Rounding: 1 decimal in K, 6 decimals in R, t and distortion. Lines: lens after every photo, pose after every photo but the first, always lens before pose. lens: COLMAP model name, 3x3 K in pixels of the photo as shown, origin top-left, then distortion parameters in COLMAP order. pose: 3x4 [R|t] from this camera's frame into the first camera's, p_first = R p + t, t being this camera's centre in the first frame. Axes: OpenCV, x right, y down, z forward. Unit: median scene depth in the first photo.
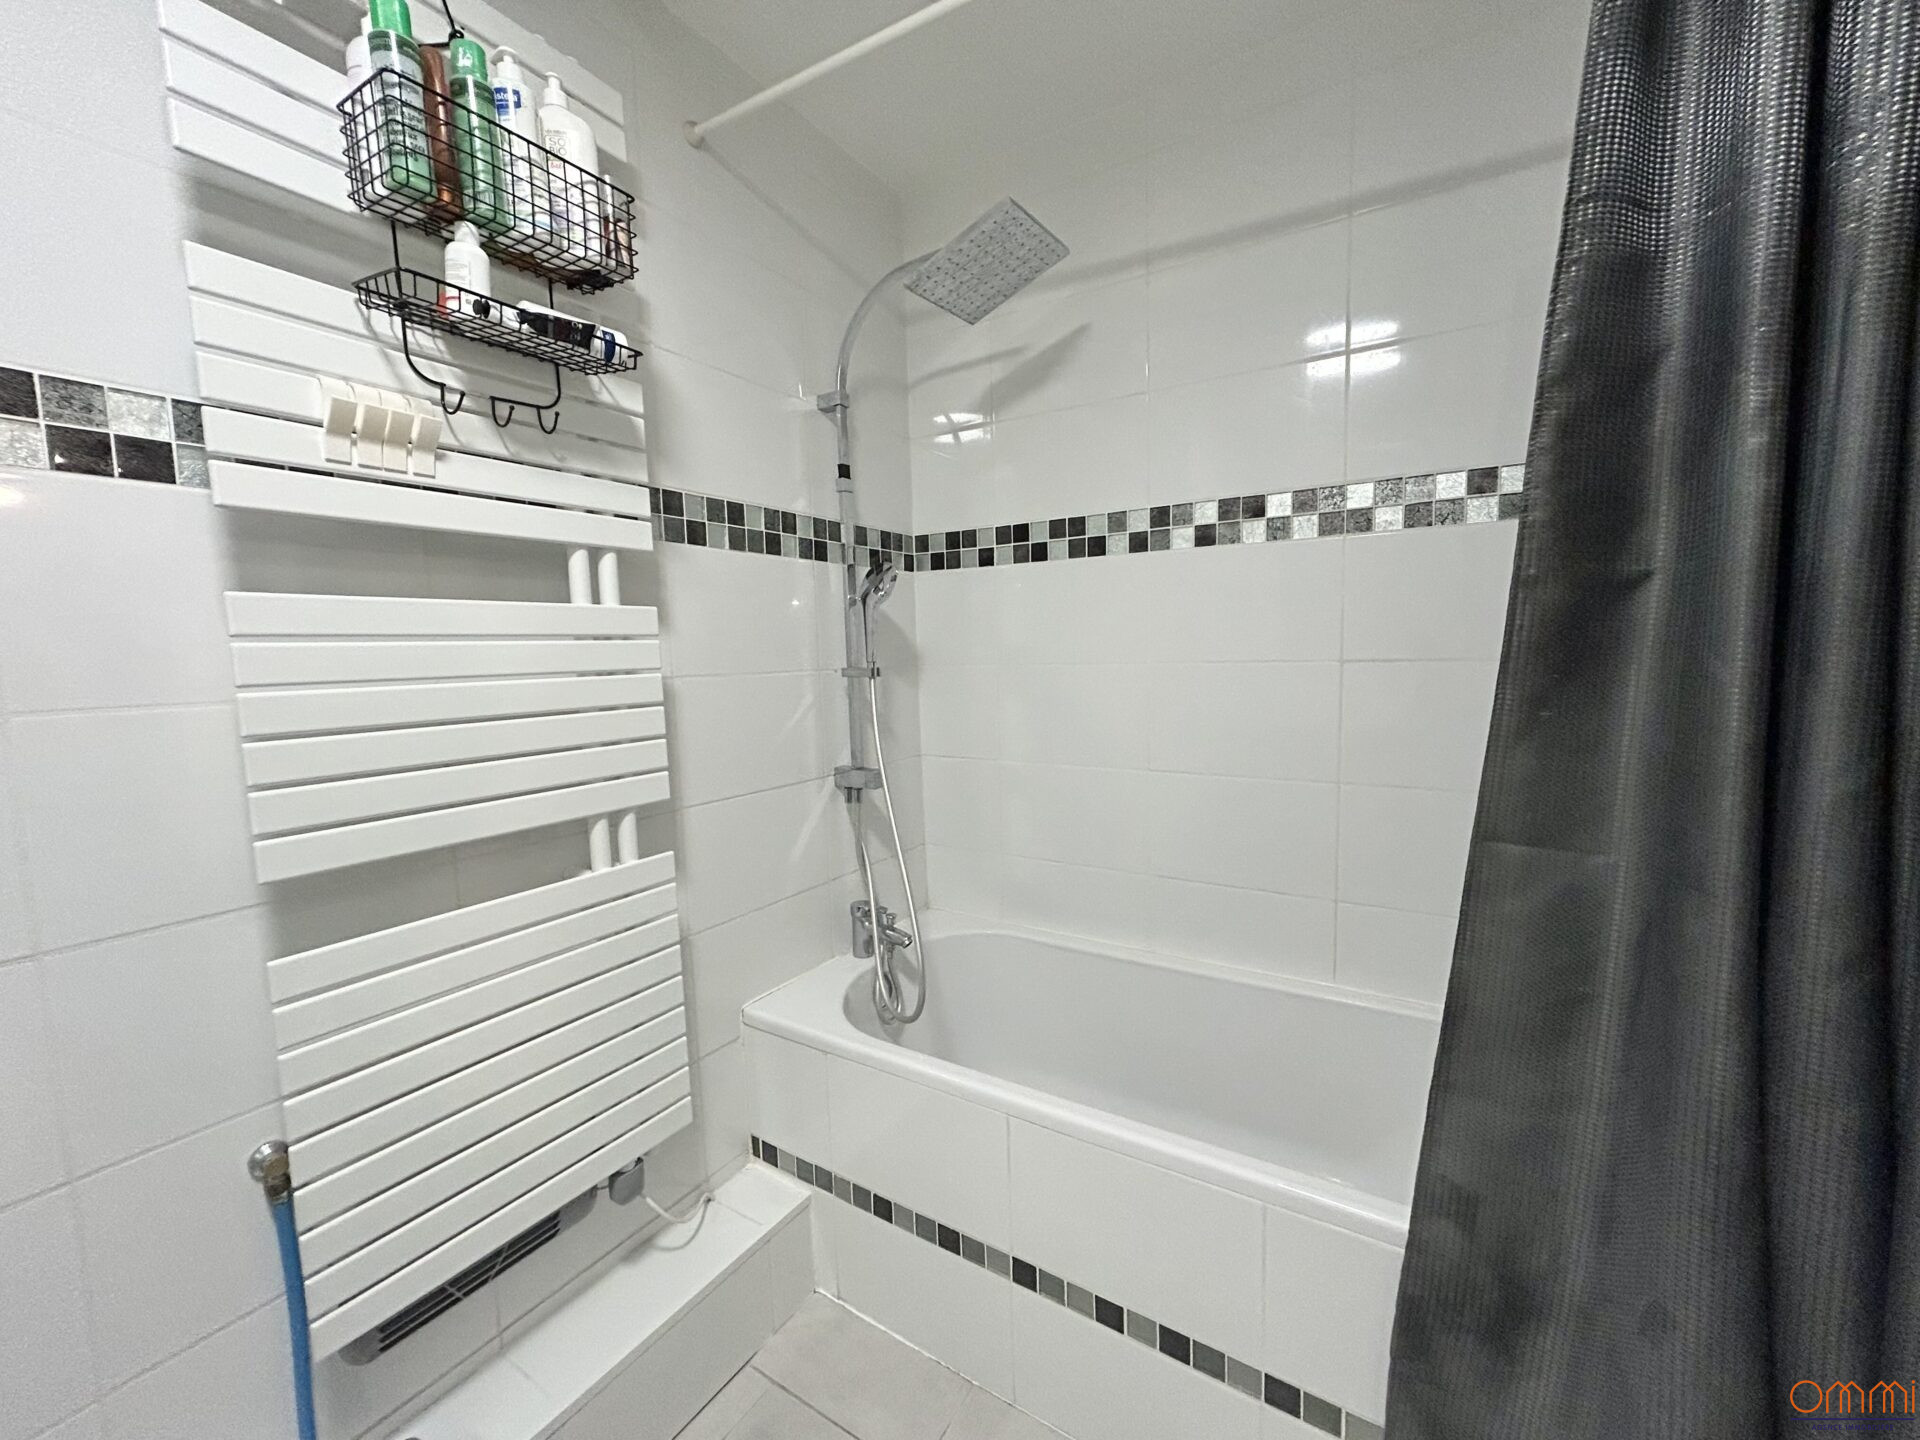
lens RADIAL K [[769.9, 0, 959.4], [0, 769.9, 719.5], [0, 0, 1]] dist [-0.002622, 0.002324]
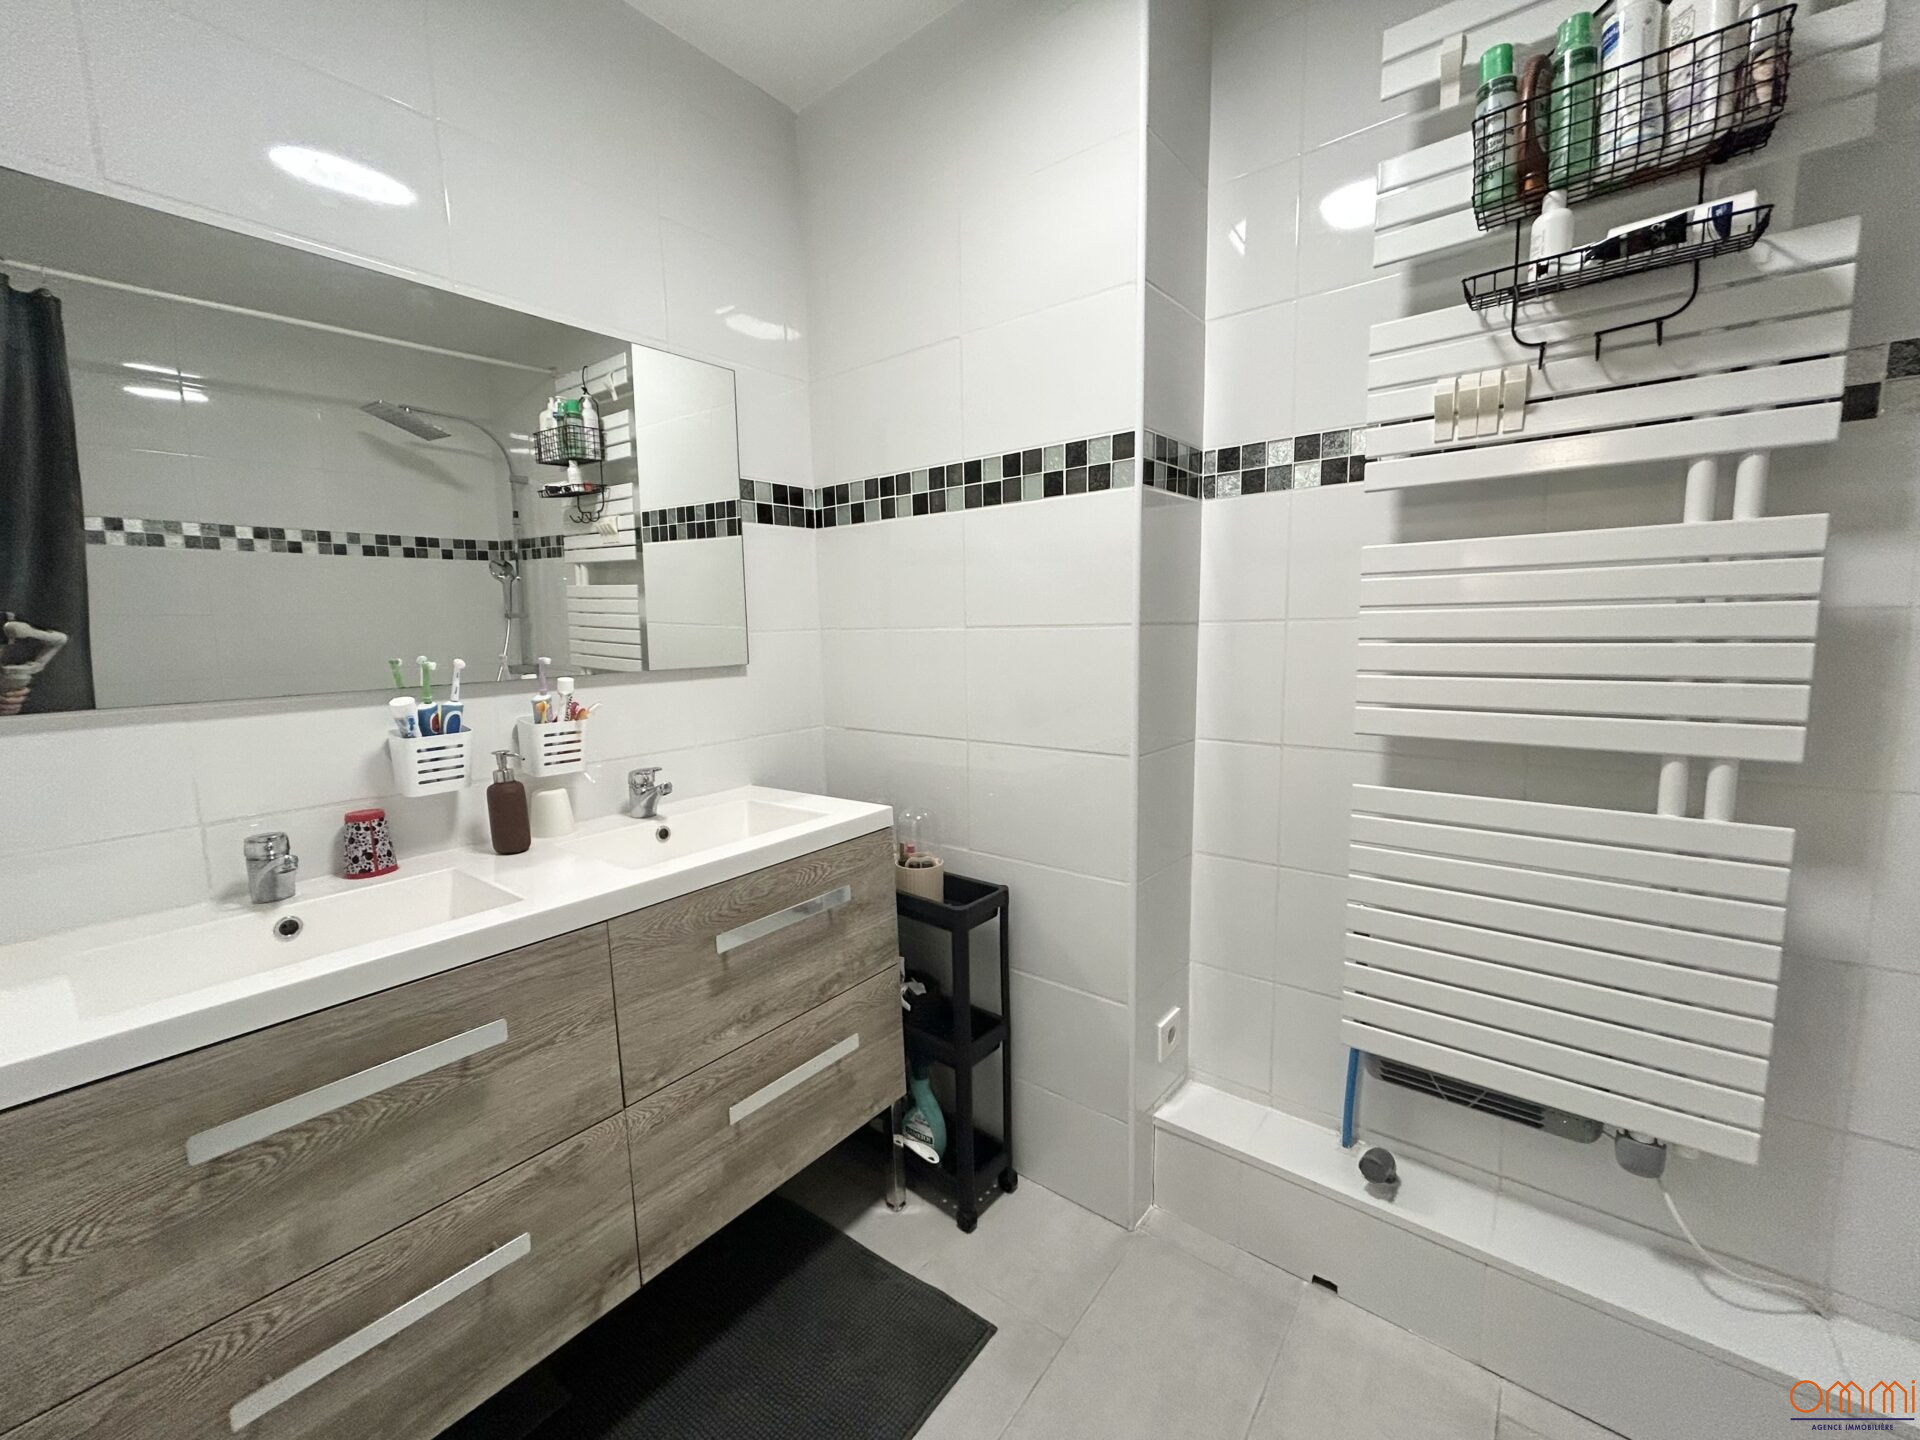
lens RADIAL K [[769.9, 0, 960.1], [0, 769.9, 717.0], [0, 0, 1]] dist [-0.002622, 0.002324]
pose [[-0.105220, 0.146880, -0.983542, 0.607350], [-0.071639, 0.985343, 0.154812, -0.002589], [0.991865, 0.086750, -0.093155, 0.284181]]
